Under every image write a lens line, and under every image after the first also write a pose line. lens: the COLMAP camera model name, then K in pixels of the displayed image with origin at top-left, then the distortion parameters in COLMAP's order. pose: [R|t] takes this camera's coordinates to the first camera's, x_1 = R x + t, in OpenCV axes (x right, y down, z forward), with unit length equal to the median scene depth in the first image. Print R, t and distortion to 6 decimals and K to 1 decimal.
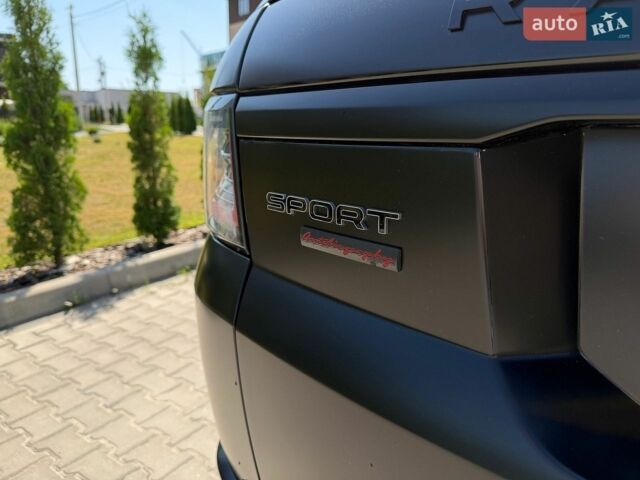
lens RADIAL K [[451.9, 0, 315.9], [0, 451.9, 242.0], [0, 0, 1]] dist [0.027561, -0.048160]
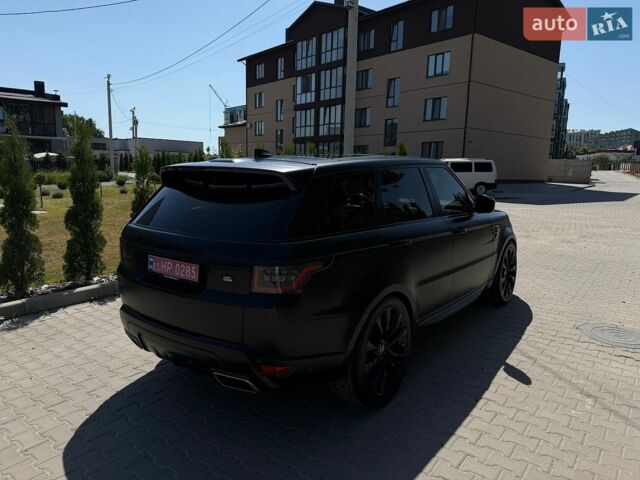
lens RADIAL K [[451.9, 0, 326.6], [0, 451.9, 242.7], [0, 0, 1]] dist [0.027561, -0.048160]
pose [[0.999442, 0.019617, -0.027033, 0.475740], [-0.022044, 0.995457, -0.092625, 0.047654], [0.025094, 0.093169, 0.995334, -0.877090]]
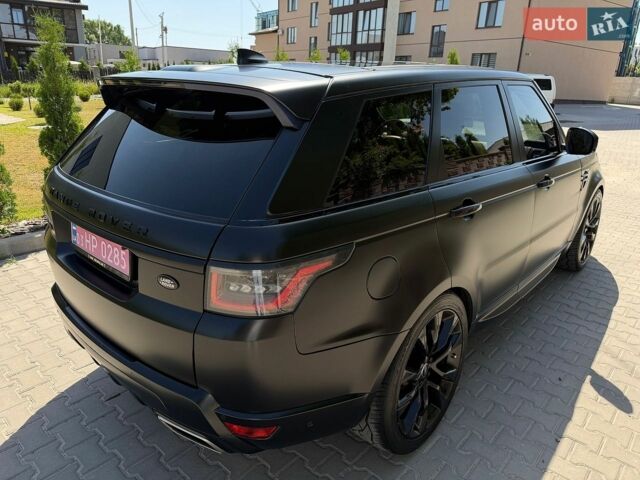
lens RADIAL K [[451.9, 0, 317.7], [0, 451.9, 245.7], [0, 0, 1]] dist [0.027561, -0.048160]
pose [[0.991696, 0.070830, -0.107343, 0.479273], [-0.060820, 0.993730, 0.093821, -0.052838], [0.113316, -0.086514, 0.989785, -0.503713]]
